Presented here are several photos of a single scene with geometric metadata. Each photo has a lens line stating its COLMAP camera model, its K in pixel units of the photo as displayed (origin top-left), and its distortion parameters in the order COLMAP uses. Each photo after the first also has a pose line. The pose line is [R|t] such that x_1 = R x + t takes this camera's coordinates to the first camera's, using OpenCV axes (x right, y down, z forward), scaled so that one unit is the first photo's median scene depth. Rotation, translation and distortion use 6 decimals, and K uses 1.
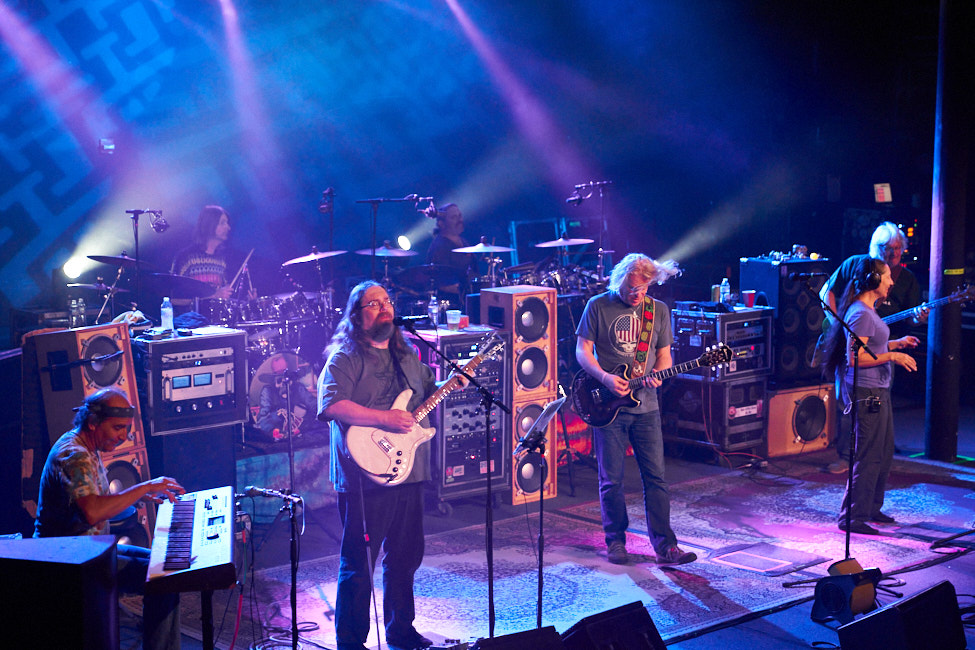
lens RADIAL K [[1810.8, 0, 487.5], [0, 1810.8, 325.0], [0, 0, 1]] dist [-0.005118, -0.118009]
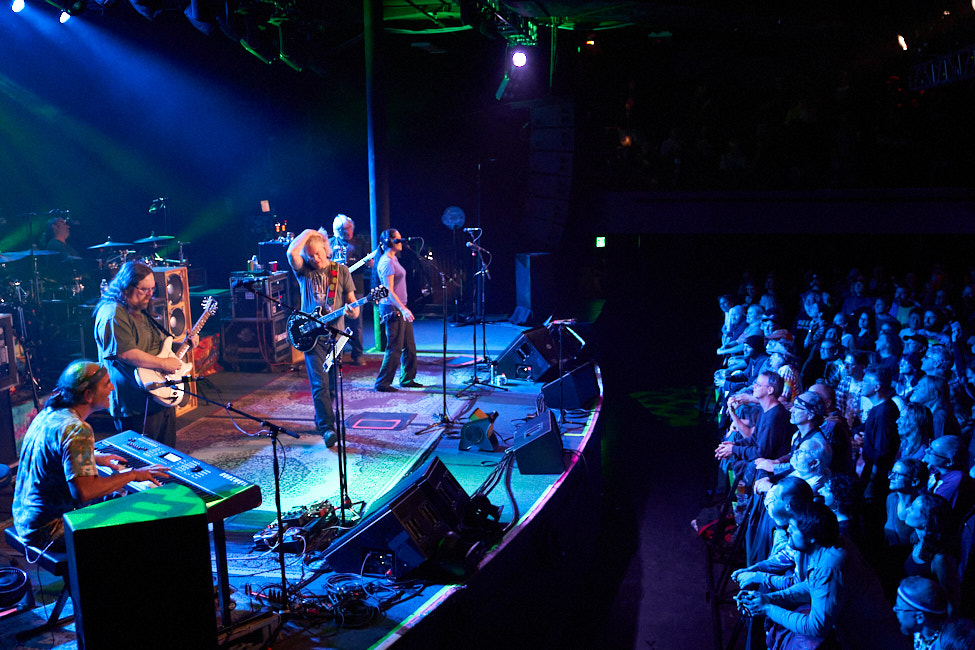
lens RADIAL K [[943.2, 0, 487.5], [0, 943.2, 325.0], [0, 0, 1]] dist [-0.019998, 0.002930]
pose [[0.803189, -0.113809, 0.584752, -0.221919], [0.093029, 0.993501, 0.065583, -0.000586], [-0.588415, 0.001724, 0.808557, 0.244062]]
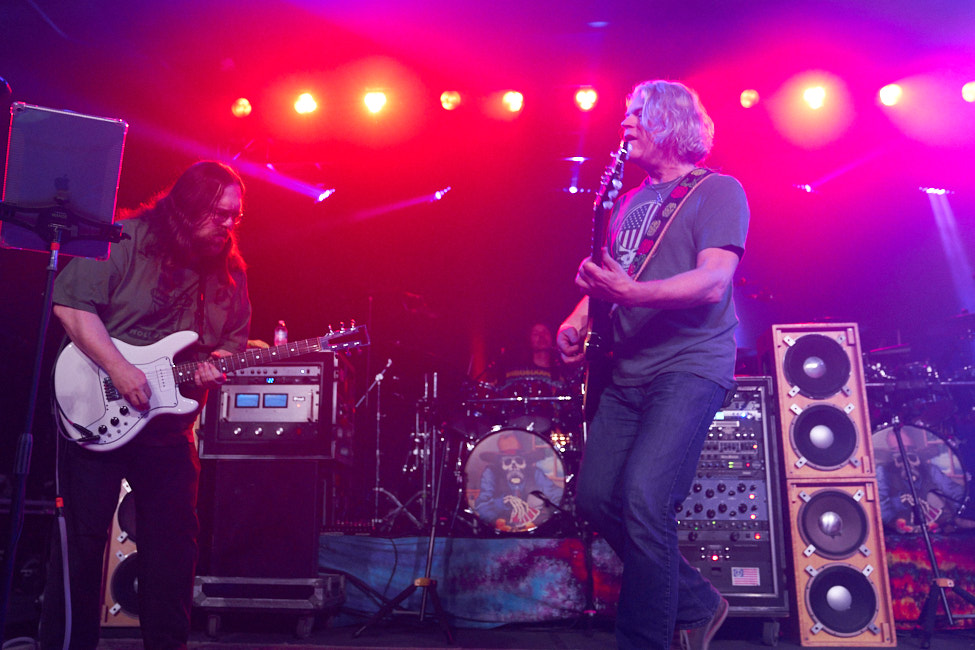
lens RADIAL K [[892.8, 0, 427.4], [0, 892.8, 289.2], [0, 0, 1]] dist [-0.107505, 0.105247]
pose [[0.677665, -0.195085, -0.709022, 0.171025], [-0.101187, 0.930261, -0.352670, 0.105684], [0.728376, 0.310736, 0.610665, 0.683615]]
